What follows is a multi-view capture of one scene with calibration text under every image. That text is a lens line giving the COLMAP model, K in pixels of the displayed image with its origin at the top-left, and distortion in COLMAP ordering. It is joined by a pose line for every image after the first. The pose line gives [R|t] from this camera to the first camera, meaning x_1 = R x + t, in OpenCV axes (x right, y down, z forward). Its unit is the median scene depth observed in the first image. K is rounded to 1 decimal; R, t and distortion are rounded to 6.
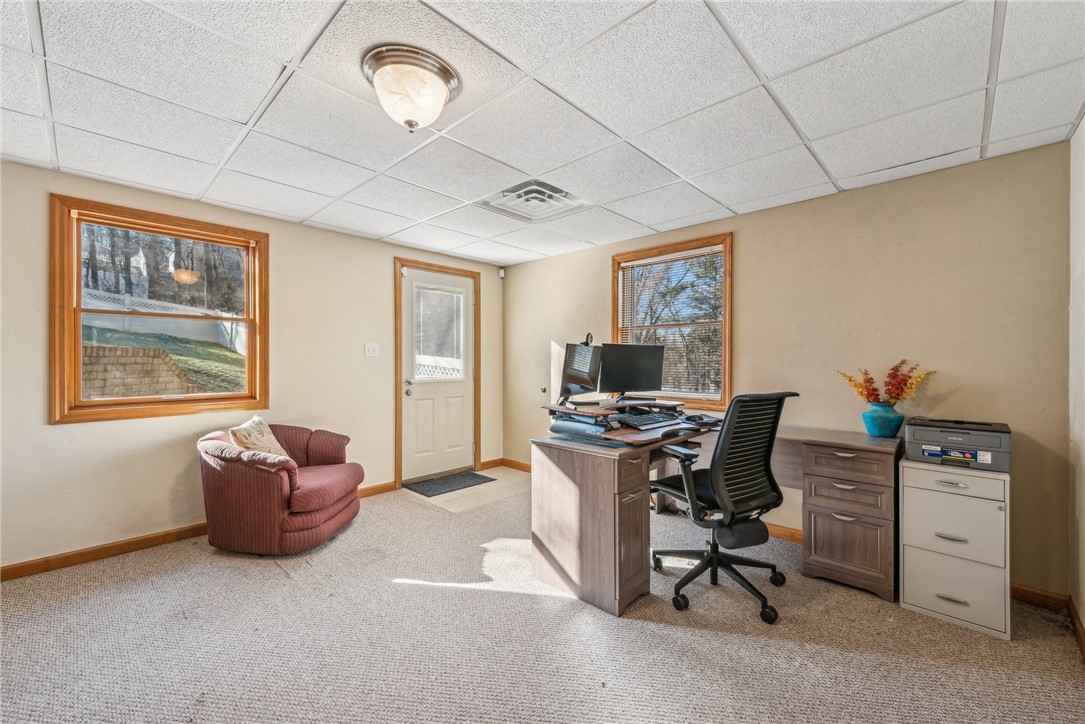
lens RADIAL K [[437.7, 0, 543.6], [0, 437.7, 361.2], [0, 0, 1]] dist [0.012358, -0.002016]
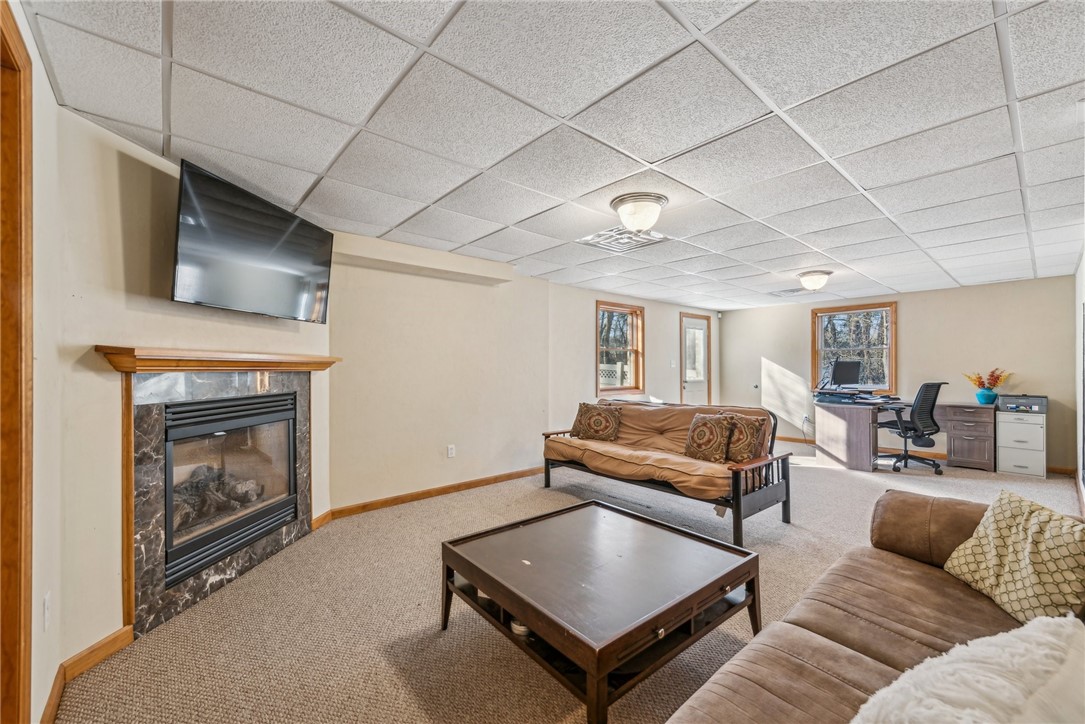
lens RADIAL K [[437.7, 0, 540.7], [0, 437.7, 365.8], [0, 0, 1]] dist [0.012358, -0.002016]
pose [[0.994355, -0.004740, -0.105998, -1.249551], [0.003937, 0.999962, -0.007785, -0.007437], [0.106031, 0.007324, 0.994336, -1.477601]]
